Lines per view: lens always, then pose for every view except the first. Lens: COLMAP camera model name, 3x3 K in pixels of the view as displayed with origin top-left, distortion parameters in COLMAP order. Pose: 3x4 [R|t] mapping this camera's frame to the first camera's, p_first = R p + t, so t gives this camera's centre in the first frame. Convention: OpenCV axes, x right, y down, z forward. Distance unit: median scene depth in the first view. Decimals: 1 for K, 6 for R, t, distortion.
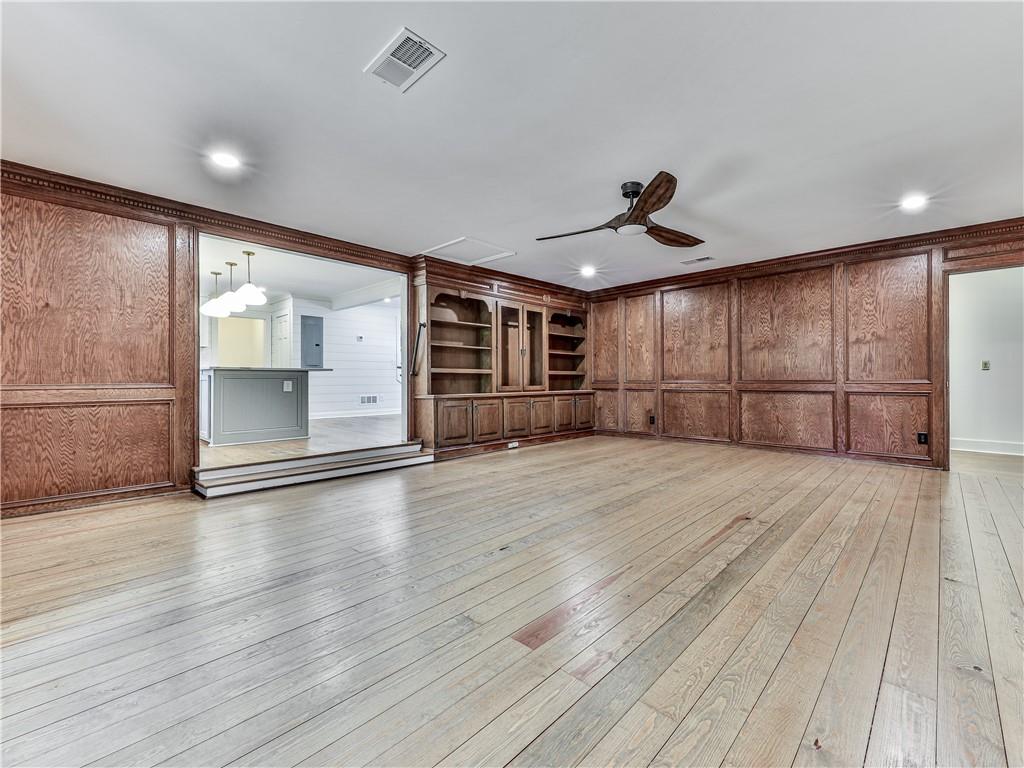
lens RADIAL K [[429.0, 0, 514.9], [0, 429.0, 377.5], [0, 0, 1]] dist [0.019947, -0.000248]
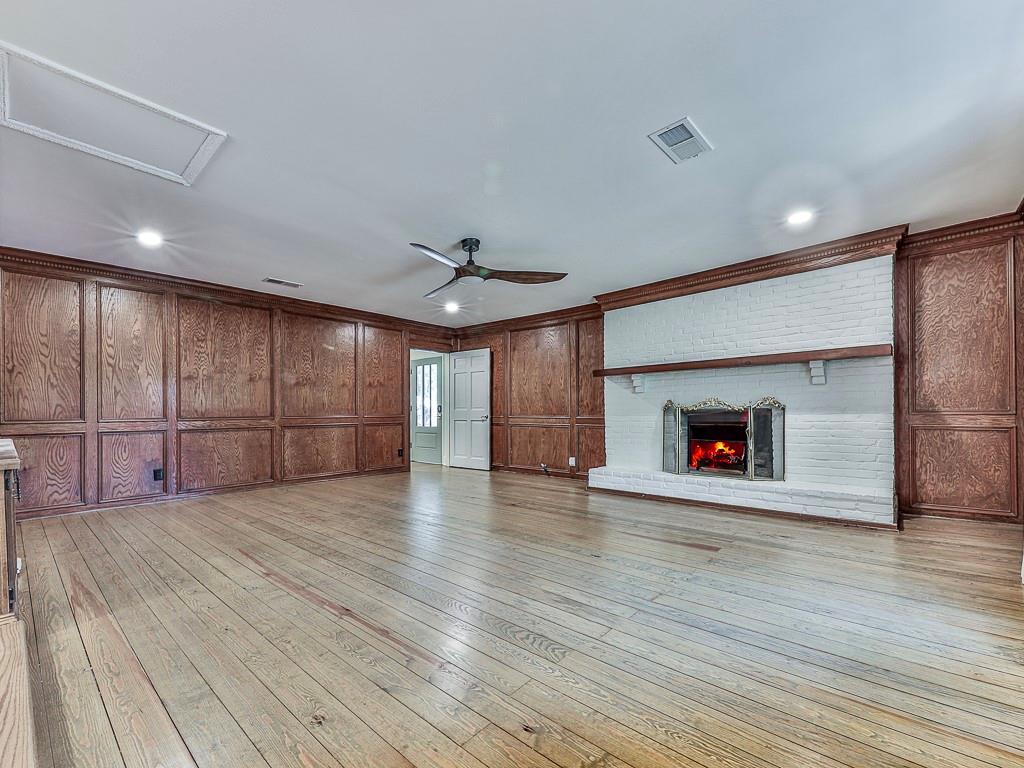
lens RADIAL K [[460.1, 0, 506.4], [0, 460.1, 412.9], [0, 0, 1]] dist [0.020409, 0.001038]
pose [[-0.039803, 0.002507, 0.999204, -0.523320], [0.006027, 0.999979, -0.002268, 0.004966], [-0.999189, 0.005932, -0.039817, 0.534030]]
